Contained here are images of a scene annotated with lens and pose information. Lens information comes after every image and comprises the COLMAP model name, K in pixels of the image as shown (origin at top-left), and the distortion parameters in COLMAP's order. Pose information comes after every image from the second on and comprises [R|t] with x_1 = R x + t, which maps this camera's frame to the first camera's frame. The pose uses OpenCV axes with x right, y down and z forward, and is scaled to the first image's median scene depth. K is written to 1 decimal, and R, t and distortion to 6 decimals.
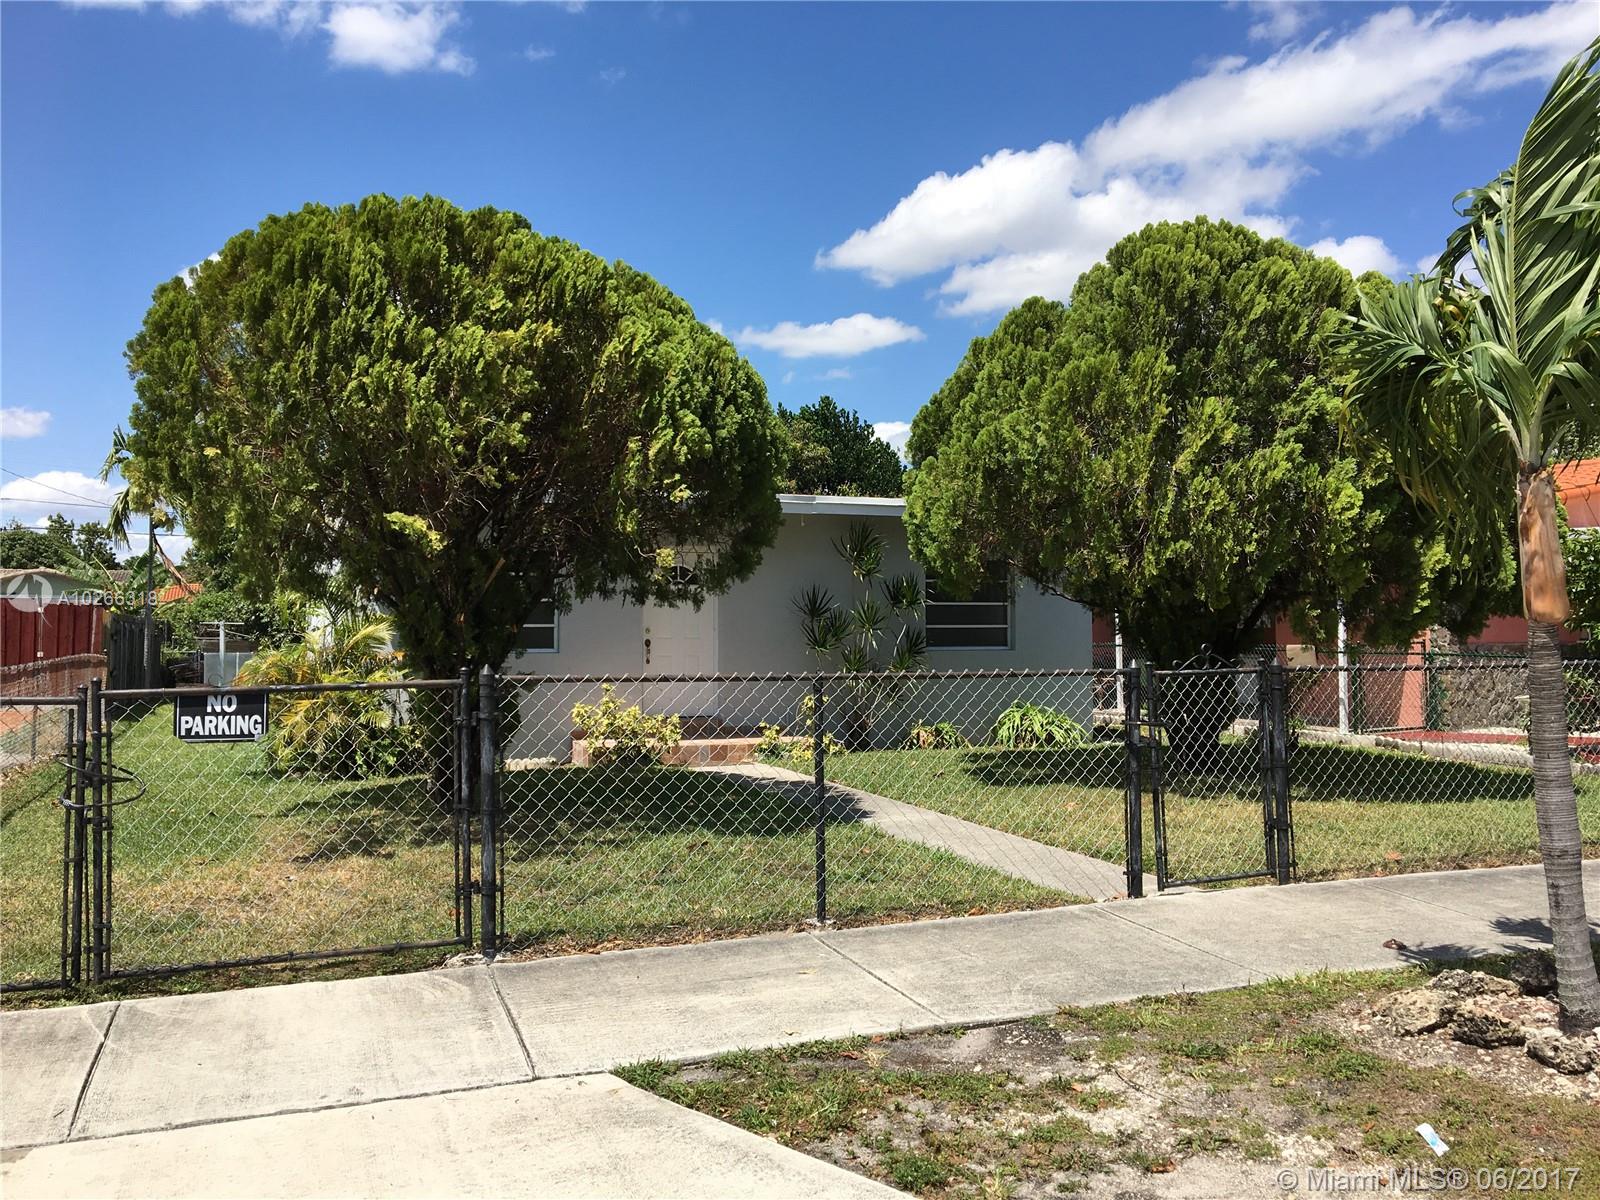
lens RADIAL K [[1349.1, 0, 797.8], [0, 1349.1, 603.1], [0, 0, 1]] dist [0.019719, -0.000191]
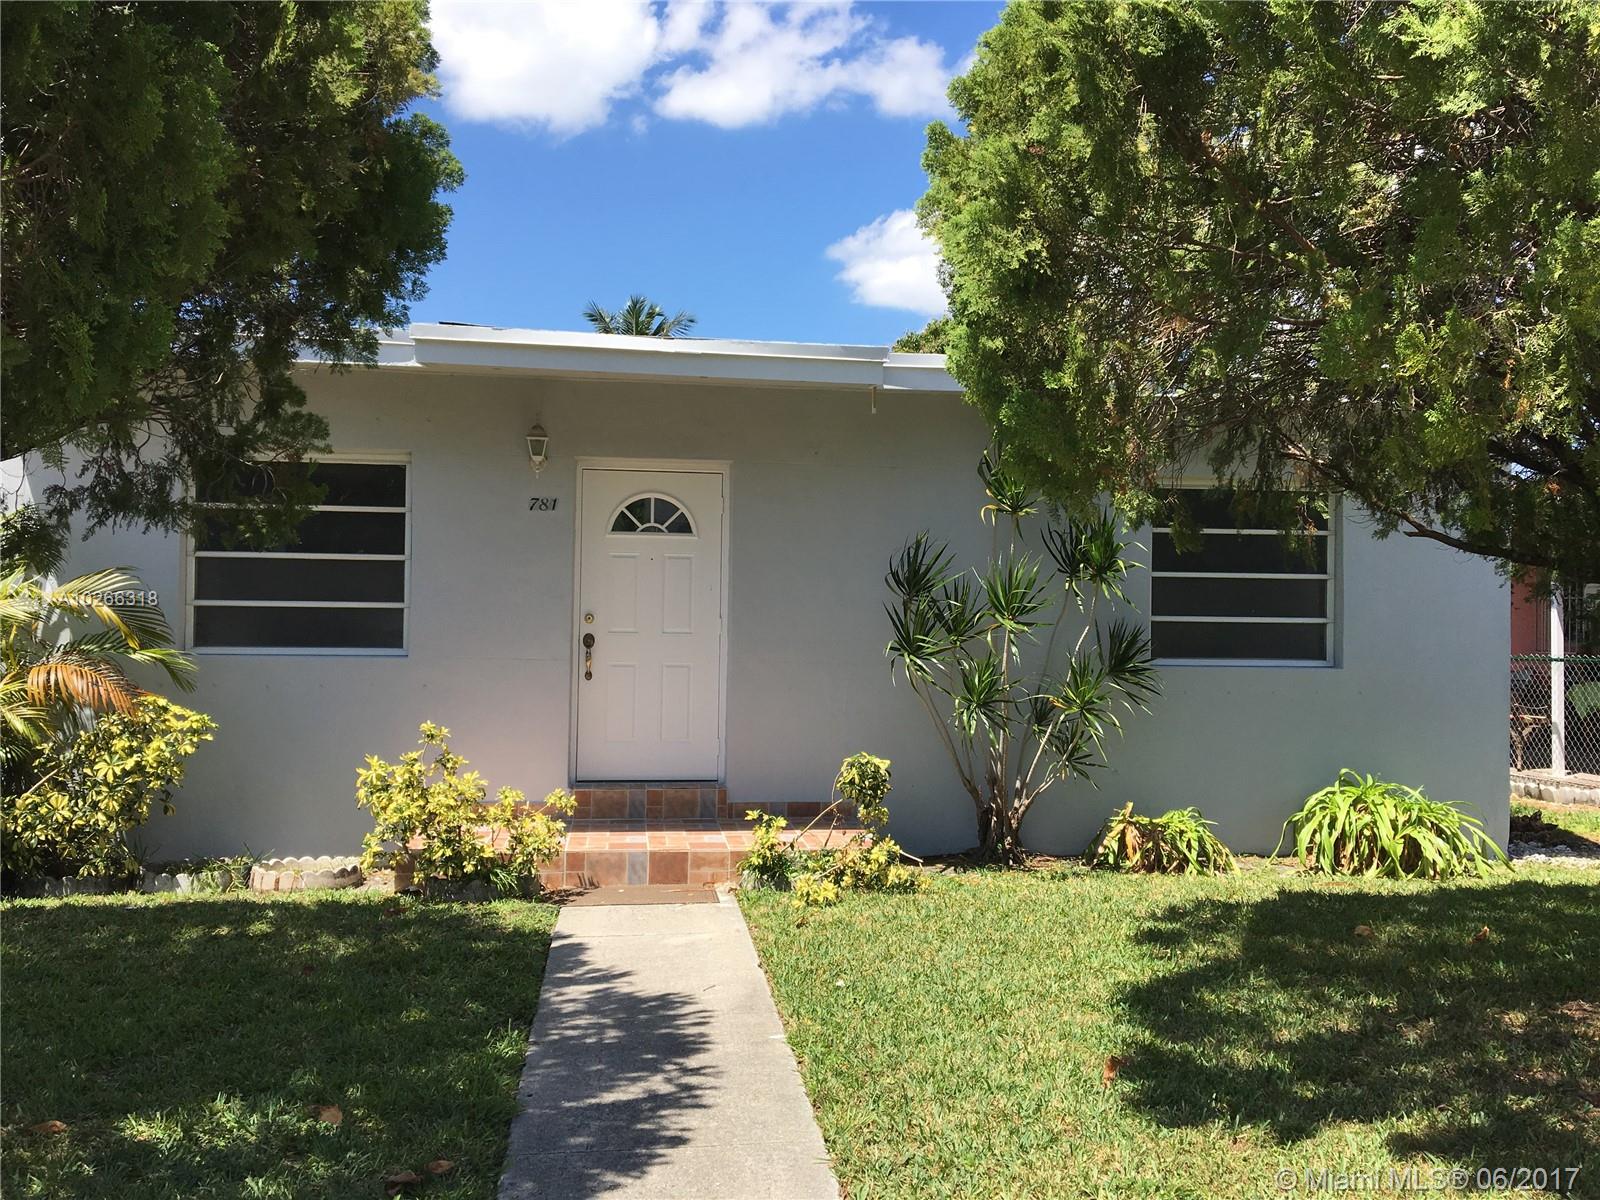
lens RADIAL K [[1349.1, 0, 804.6], [0, 1349.1, 596.3], [0, 0, 1]] dist [0.019719, -0.000191]
pose [[0.967281, 0.011564, -0.253445, 0.098486], [-0.011733, 0.999931, 0.000847, 0.010046], [0.253437, 0.002154, 0.967349, 0.477209]]
